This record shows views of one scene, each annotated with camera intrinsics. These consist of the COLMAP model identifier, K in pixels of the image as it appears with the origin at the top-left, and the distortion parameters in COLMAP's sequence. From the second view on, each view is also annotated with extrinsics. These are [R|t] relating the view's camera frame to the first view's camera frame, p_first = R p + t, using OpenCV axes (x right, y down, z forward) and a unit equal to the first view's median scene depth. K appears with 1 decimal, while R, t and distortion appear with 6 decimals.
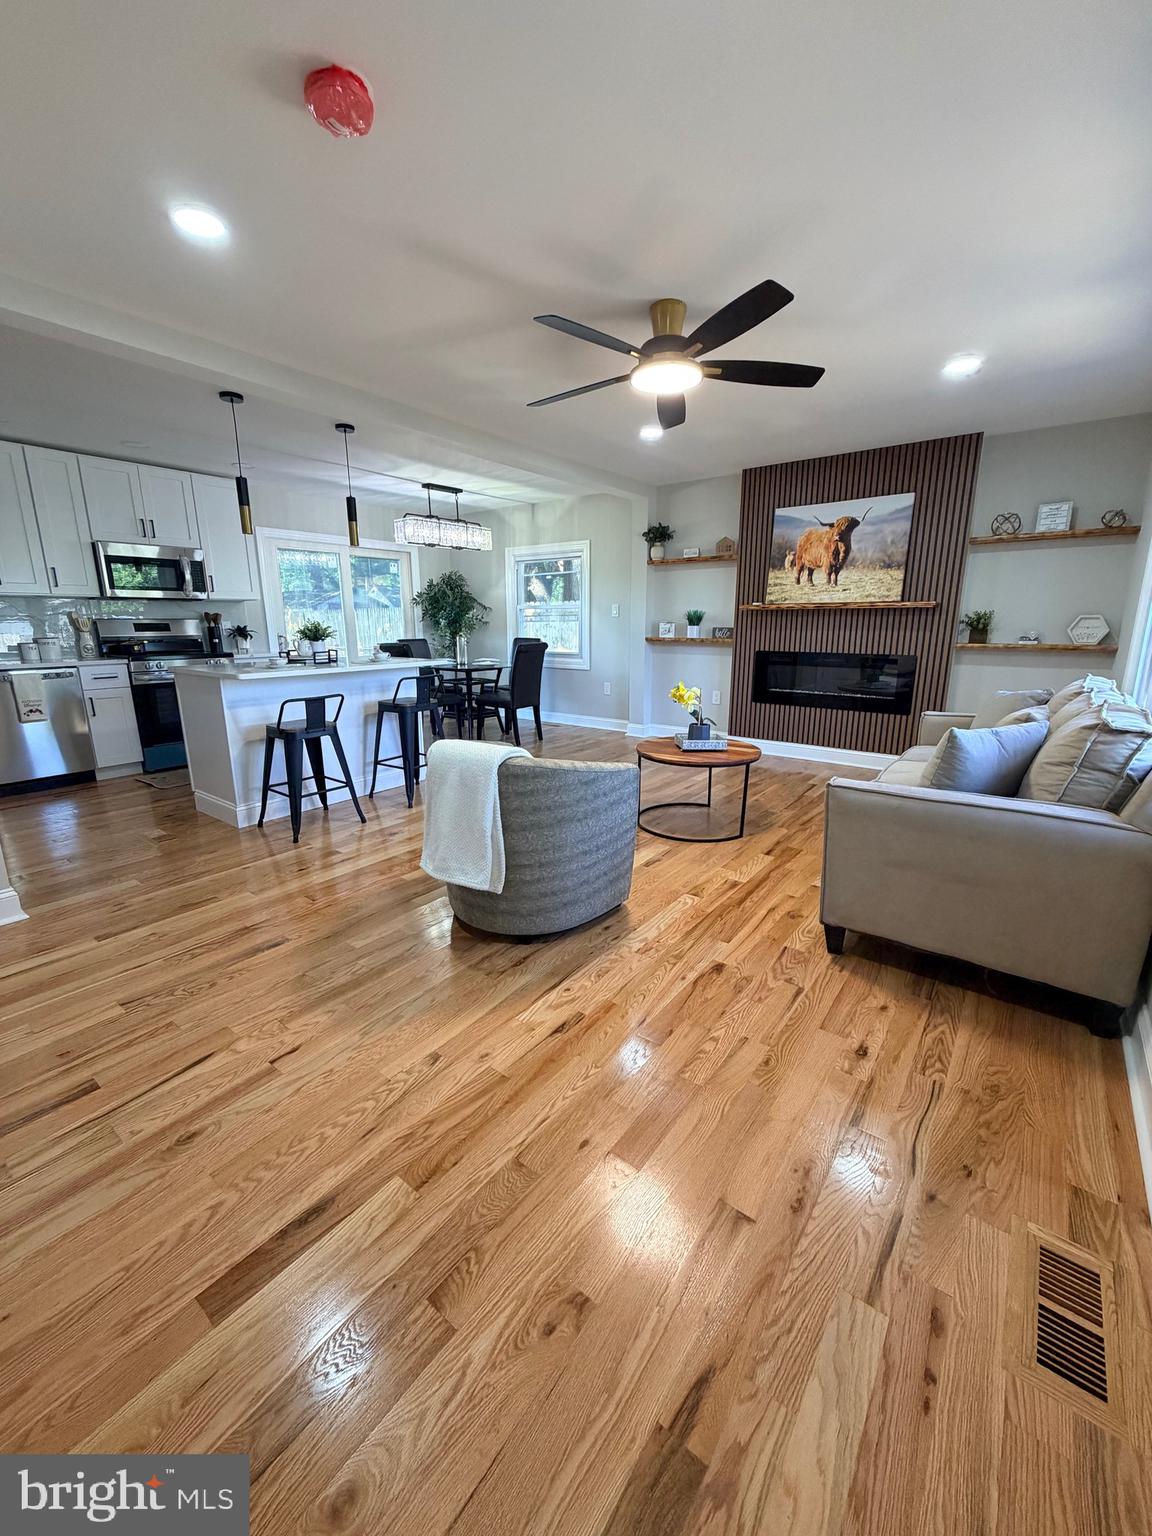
lens RADIAL K [[609.8, 0, 582.7], [0, 609.8, 763.6], [0, 0, 1]] dist [-0.003814, 0.000852]
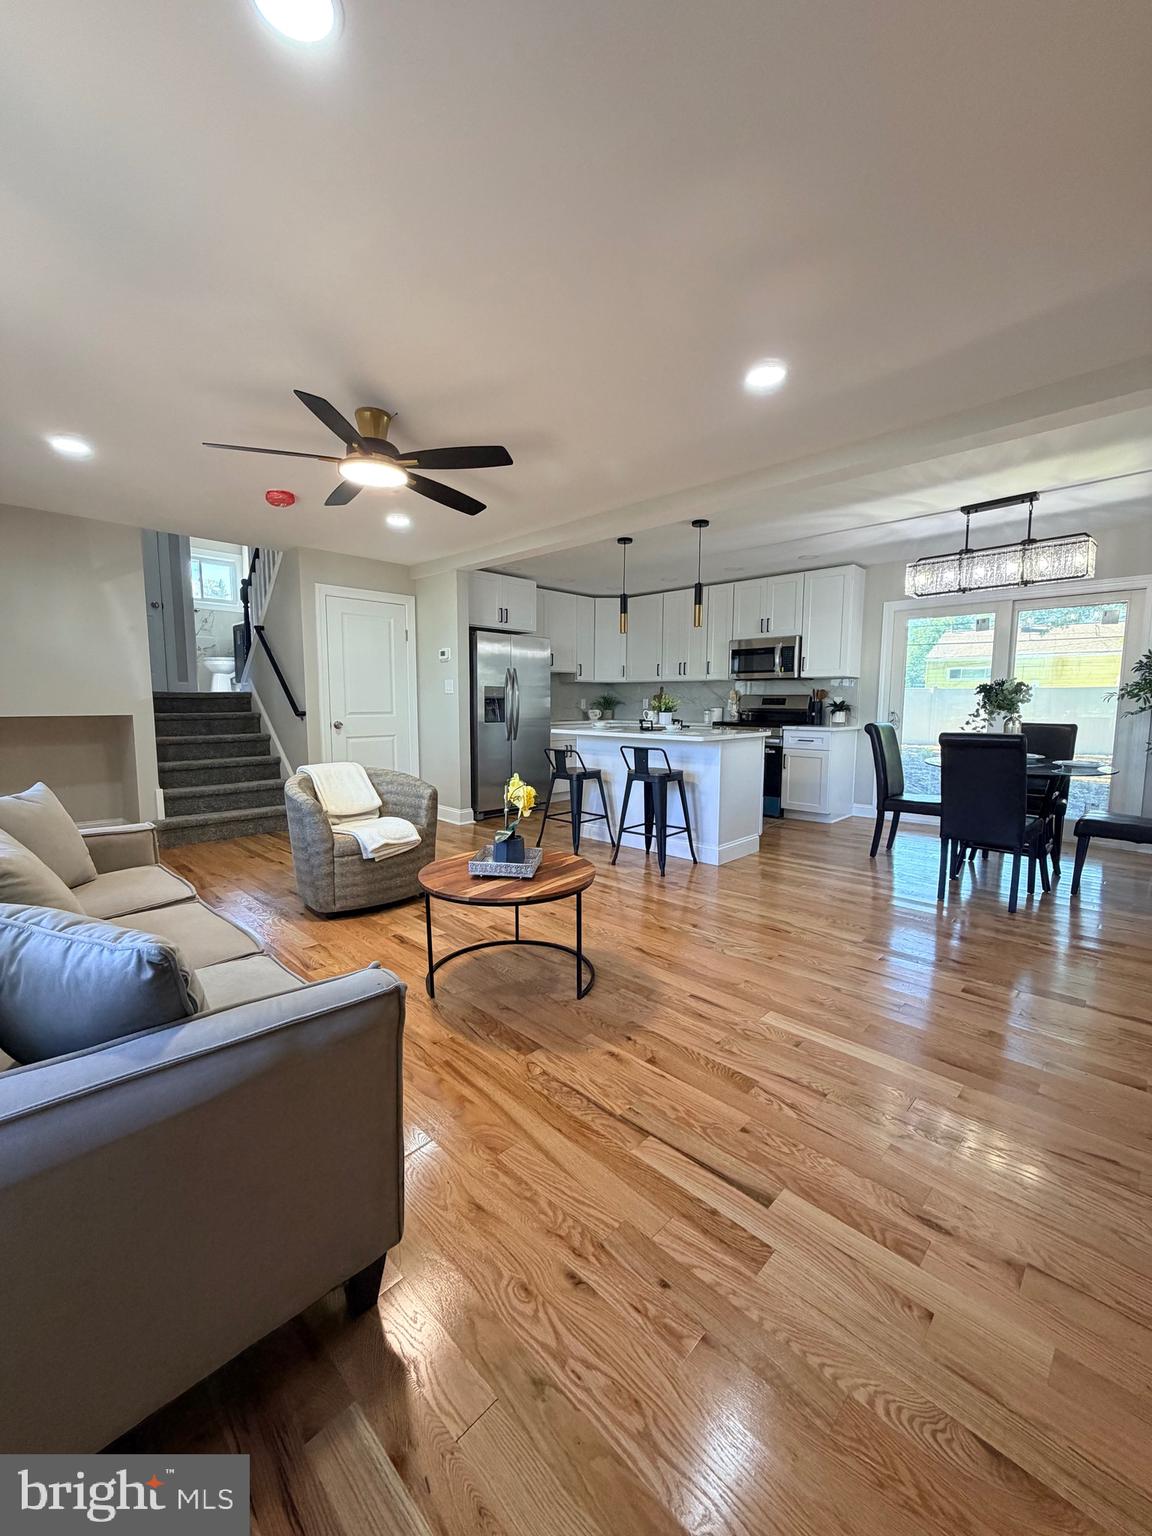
lens RADIAL K [[609.8, 0, 573.4], [0, 609.8, 766.2], [0, 0, 1]] dist [-0.003814, 0.000852]
pose [[-0.128896, 0.111251, -0.985398, 0.591251], [-0.232355, 0.962637, 0.139074, -0.176061], [0.964052, 0.246888, -0.098231, 0.767296]]
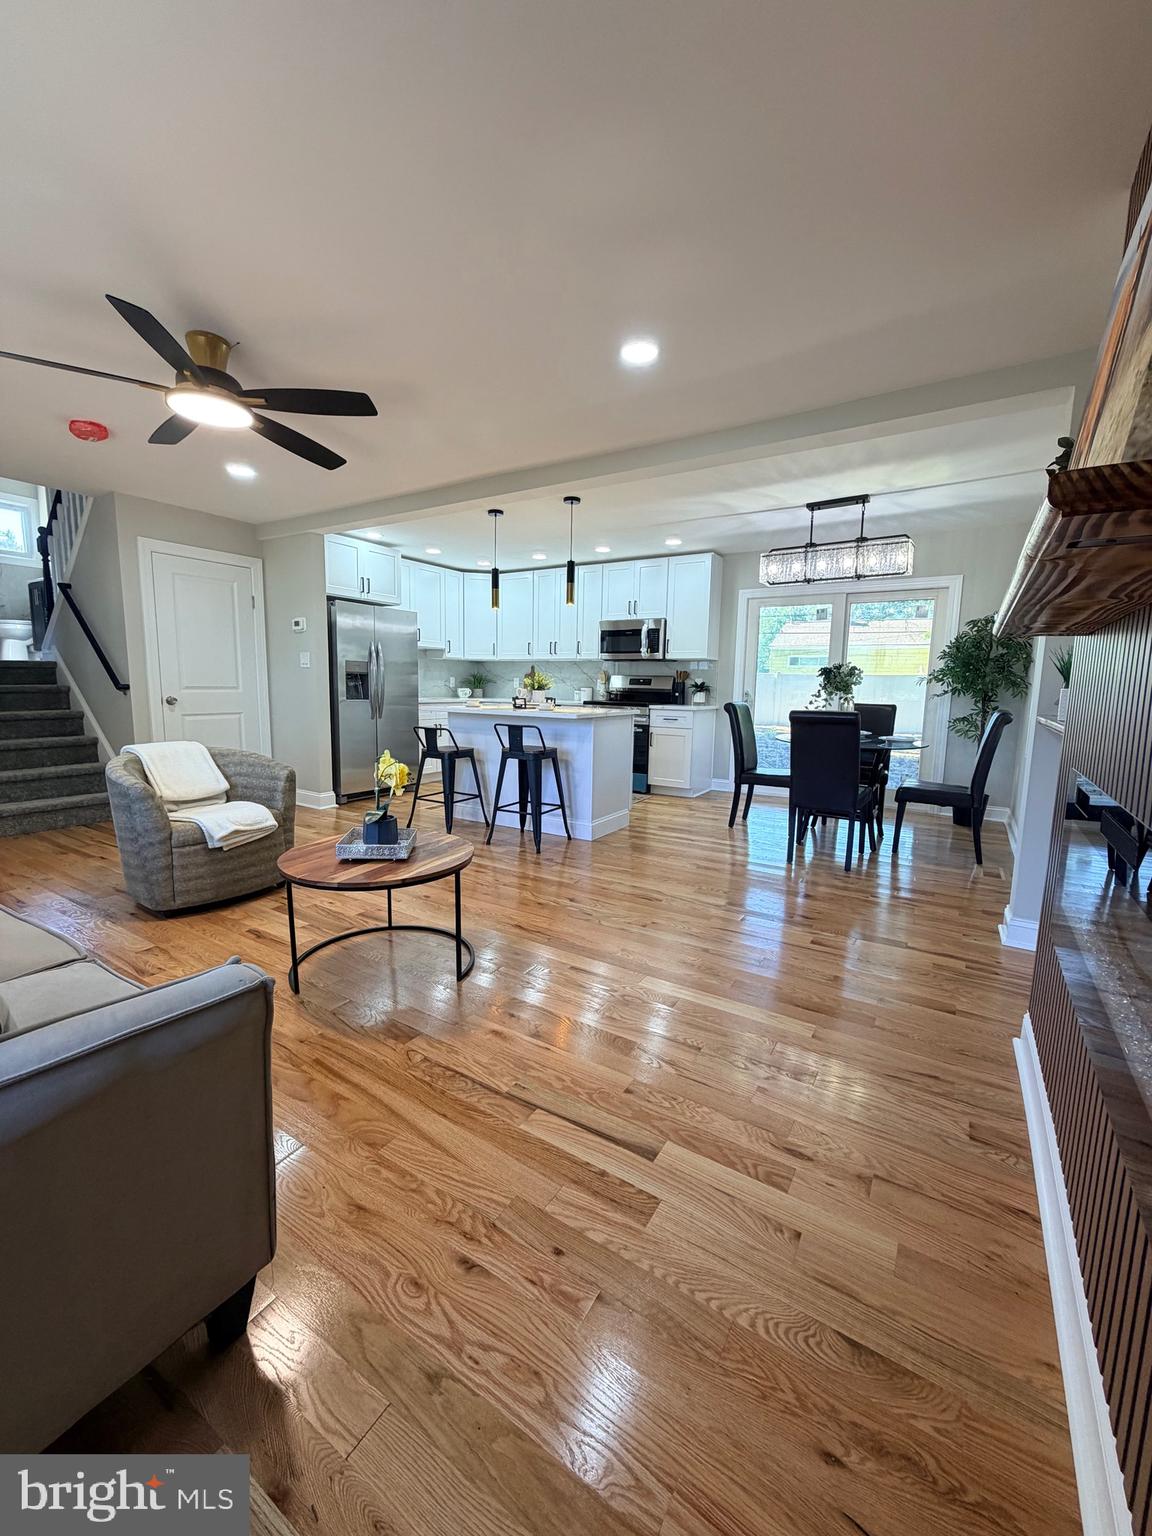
lens RADIAL K [[609.8, 0, 576.2], [0, 609.8, 766.8], [0, 0, 1]] dist [-0.003814, 0.000852]
pose [[0.088572, 0.143411, -0.985692, 0.583944], [-0.250385, 0.961011, 0.117322, -0.169357], [0.964086, 0.236411, 0.121026, 0.761492]]
